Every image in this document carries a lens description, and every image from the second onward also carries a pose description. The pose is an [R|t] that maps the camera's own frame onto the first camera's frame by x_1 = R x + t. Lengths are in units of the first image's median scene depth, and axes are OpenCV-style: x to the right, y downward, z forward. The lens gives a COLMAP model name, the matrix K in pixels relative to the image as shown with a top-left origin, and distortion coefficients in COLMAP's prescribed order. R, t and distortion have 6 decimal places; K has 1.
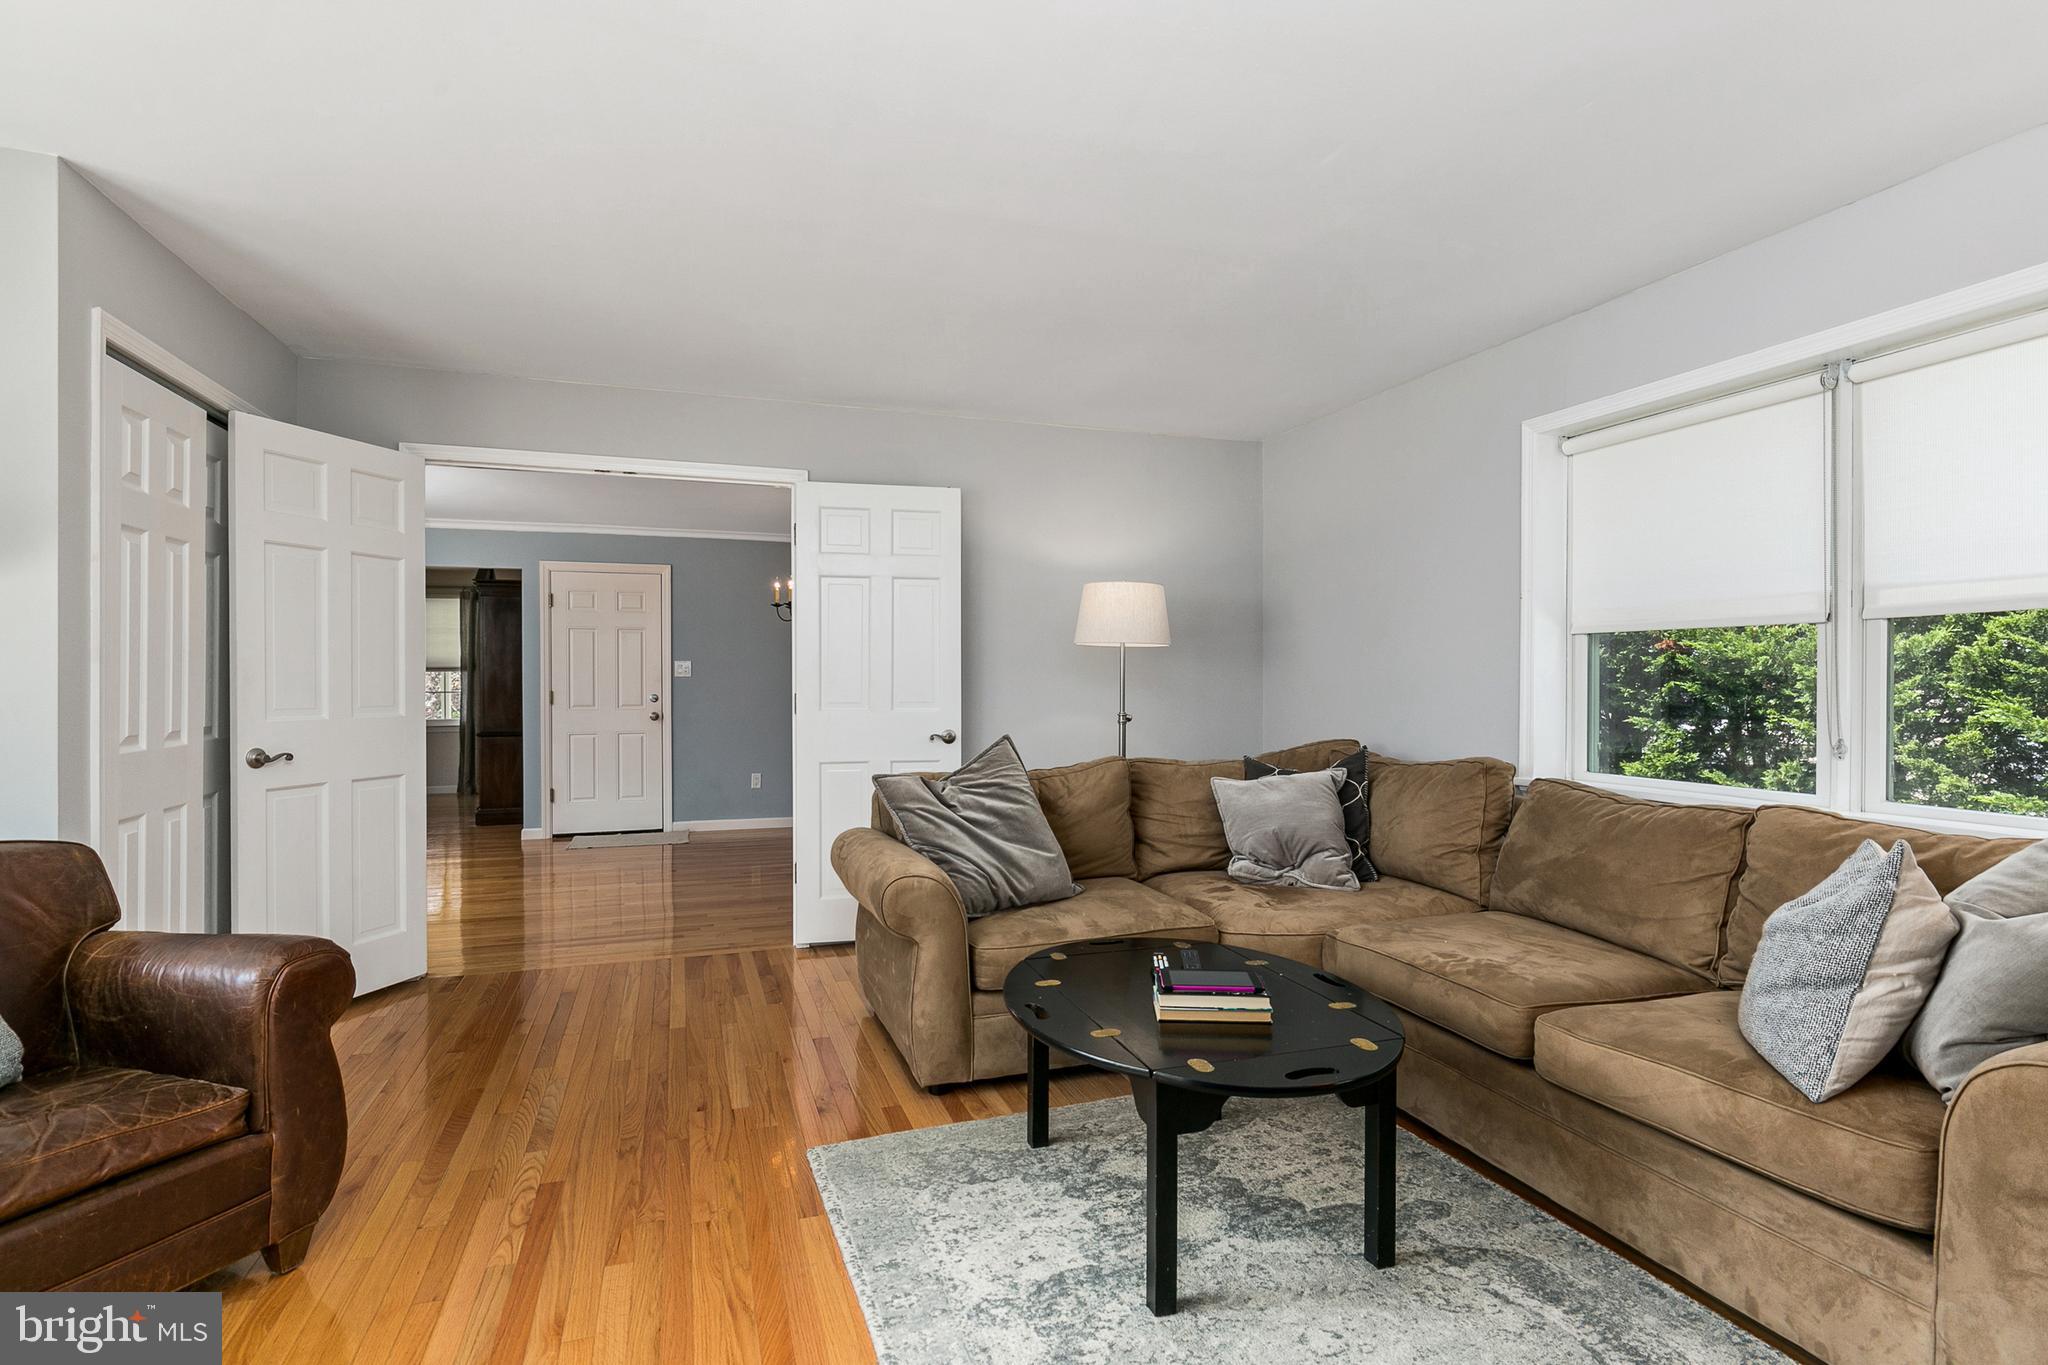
lens RADIAL K [[1039.3, 0, 1022.7], [0, 1039.3, 680.4], [0, 0, 1]] dist [0.000991, 0.000620]
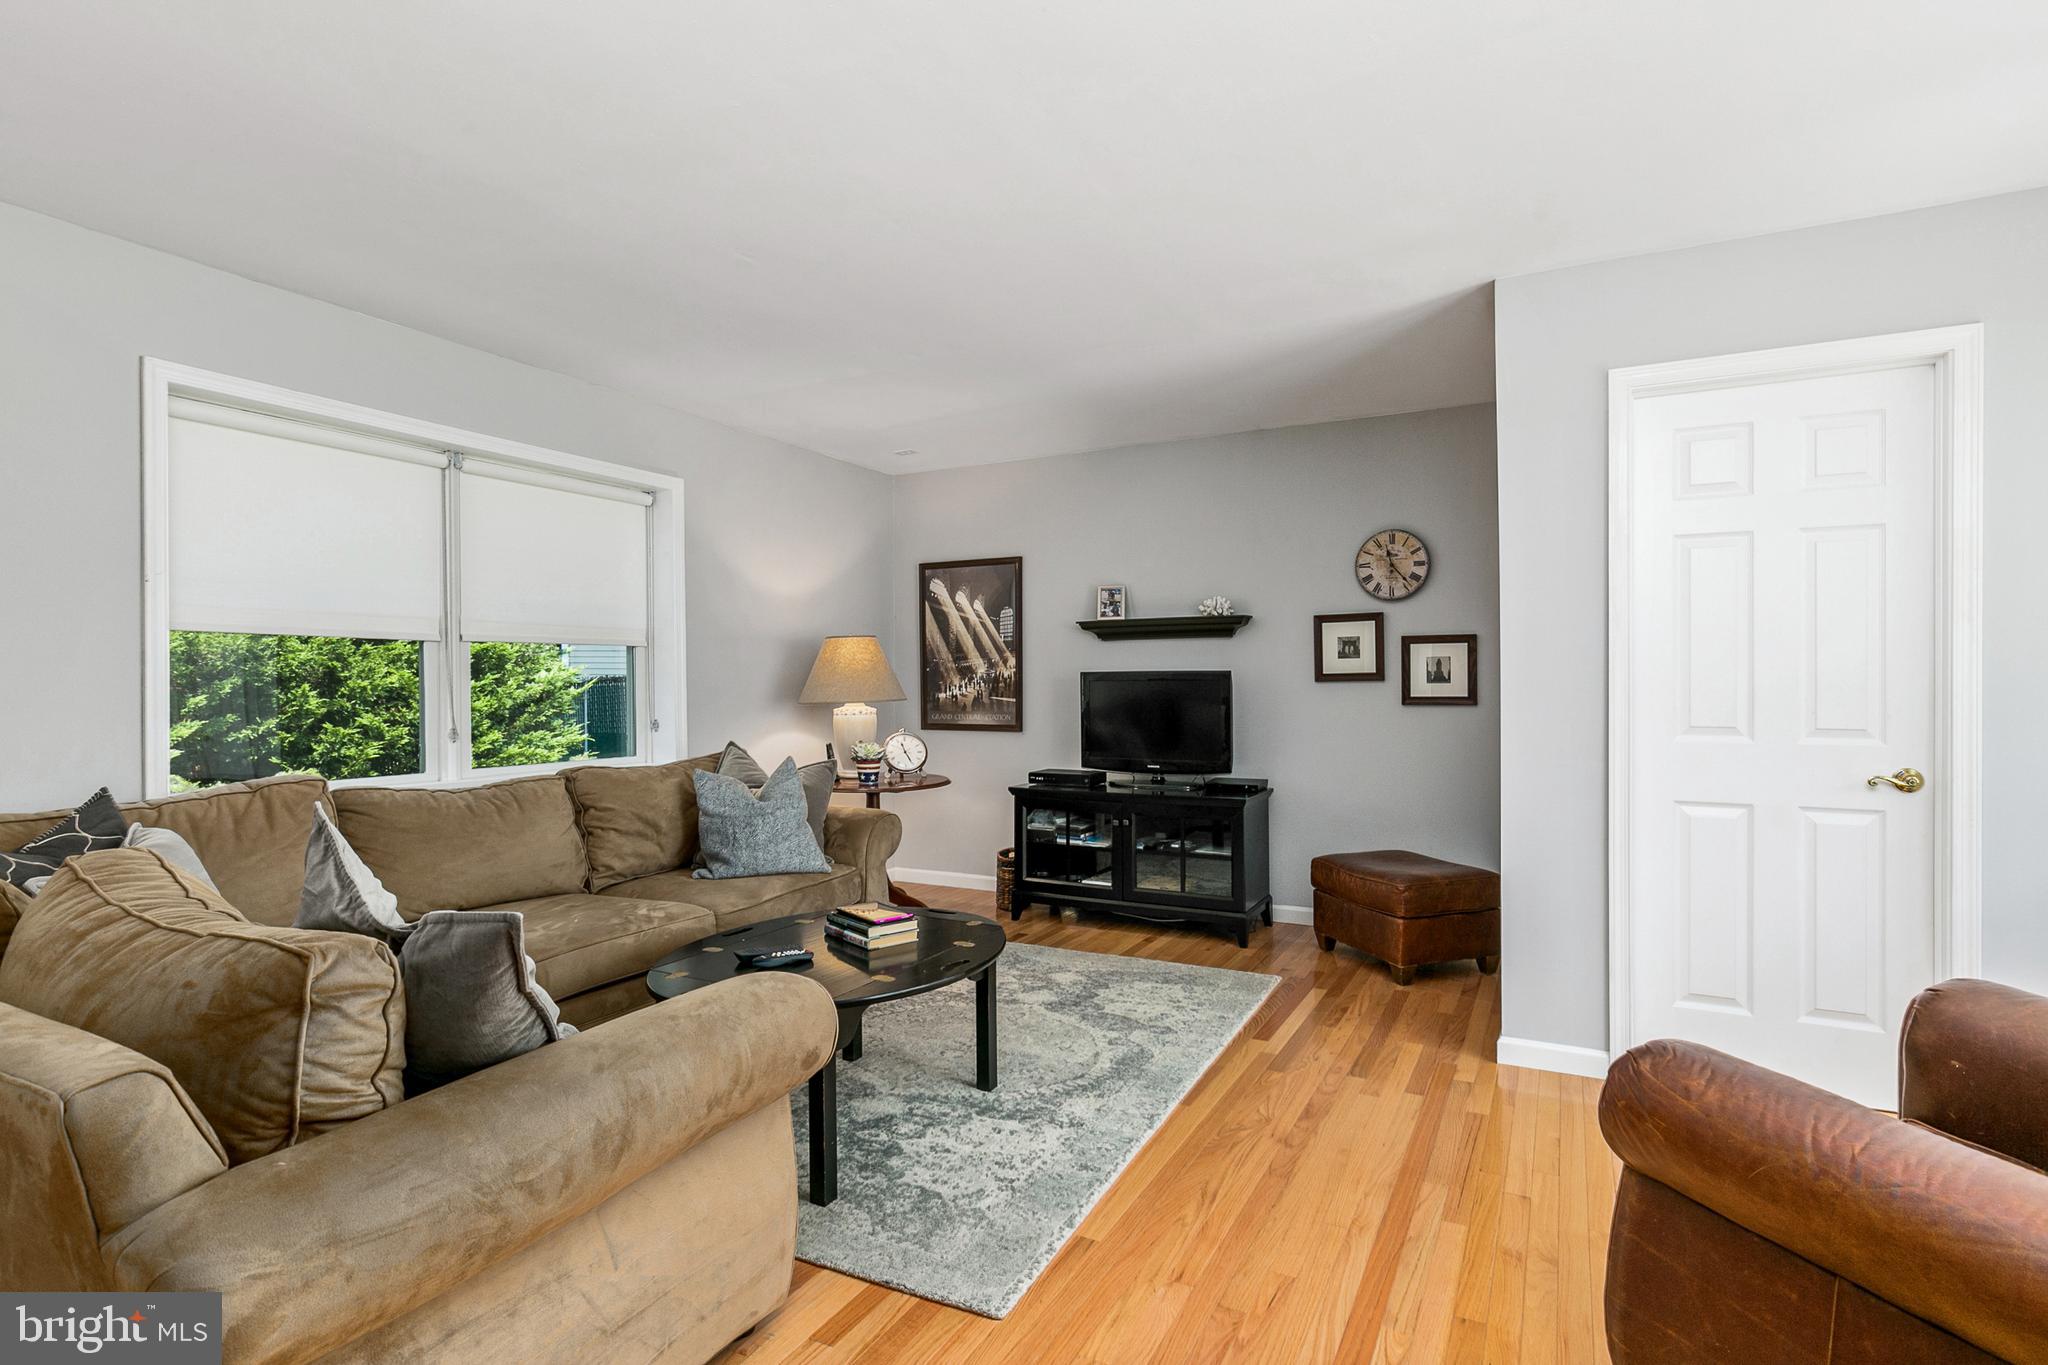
lens RADIAL K [[998.7, 0, 1023.3], [0, 998.7, 691.2], [0, 0, 1]] dist [-0.000487, -0.001450]
pose [[-0.689136, 0.005290, 0.724613, -0.841100], [0.008199, 0.999966, 0.000497, 0.014610], [-0.724586, 0.006283, -0.689156, 1.699952]]
